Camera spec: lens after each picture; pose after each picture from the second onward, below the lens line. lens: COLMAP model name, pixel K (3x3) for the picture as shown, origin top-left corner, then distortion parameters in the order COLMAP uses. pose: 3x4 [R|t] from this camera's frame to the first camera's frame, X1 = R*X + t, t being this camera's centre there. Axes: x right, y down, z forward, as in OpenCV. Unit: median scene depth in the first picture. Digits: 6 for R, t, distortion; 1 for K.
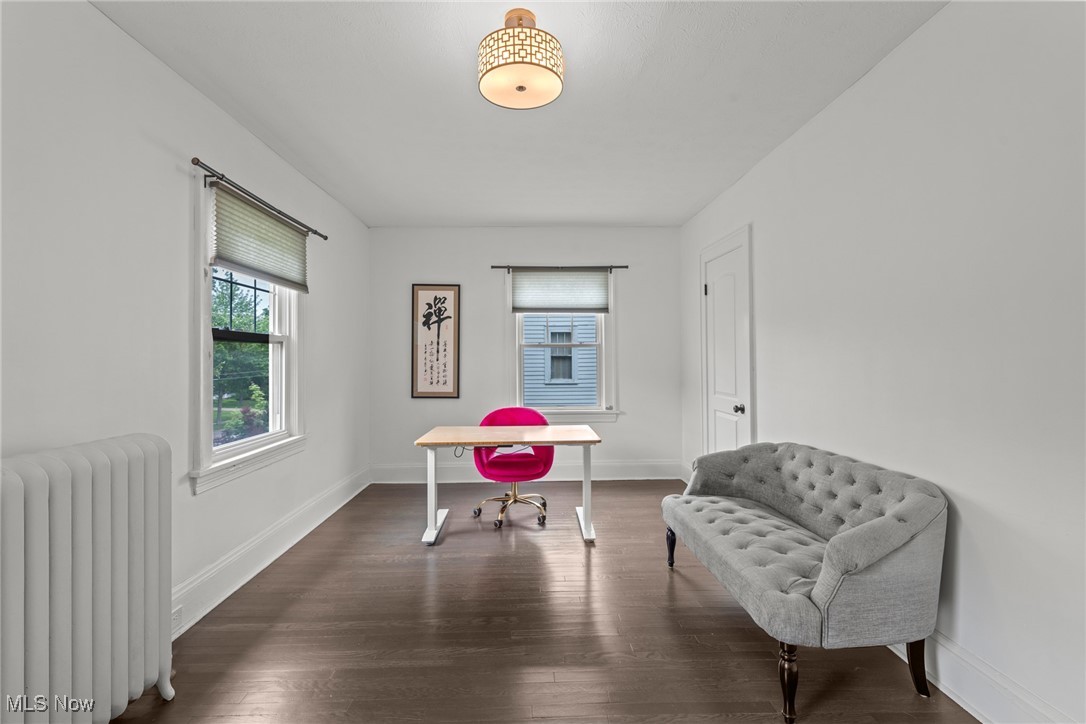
lens RADIAL K [[474.3, 0, 541.3], [0, 474.3, 355.2], [0, 0, 1]] dist [-0.003135, -0.000322]
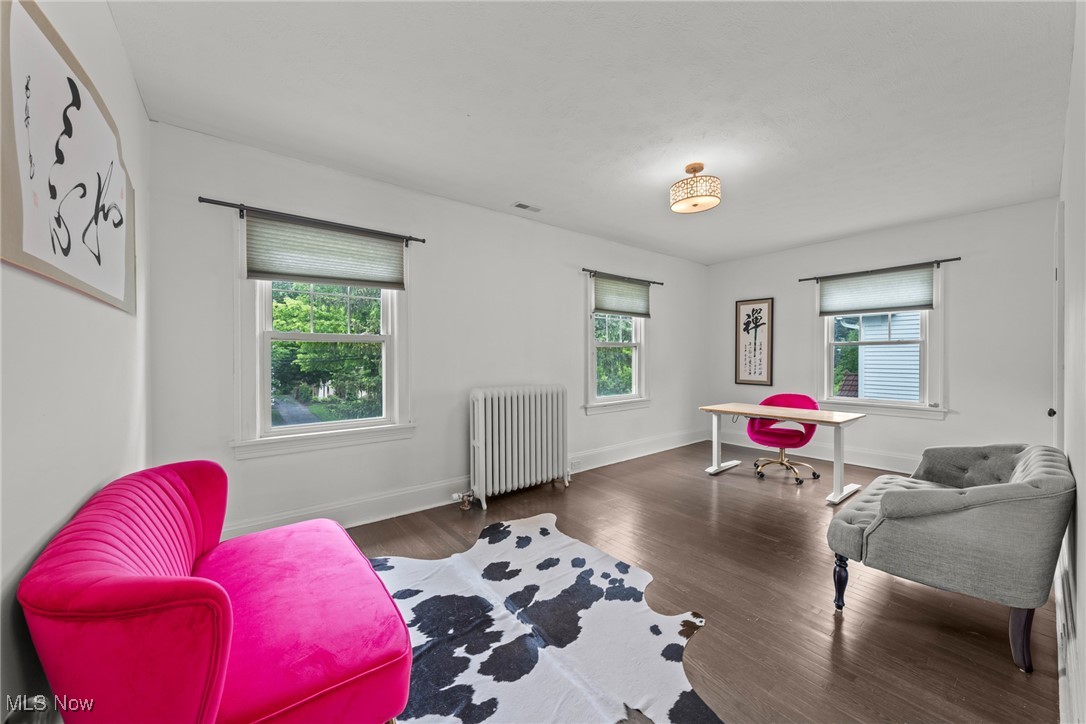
lens RADIAL K [[394.8, 0, 543.0], [0, 394.8, 362.0], [0, 0, 1]] dist [0.001024, 0.000216]
pose [[0.600519, 0.014194, -0.799484, 0.313460], [0.005853, 0.999738, 0.022146, -0.001987], [0.799589, -0.017979, 0.600279, -0.144366]]
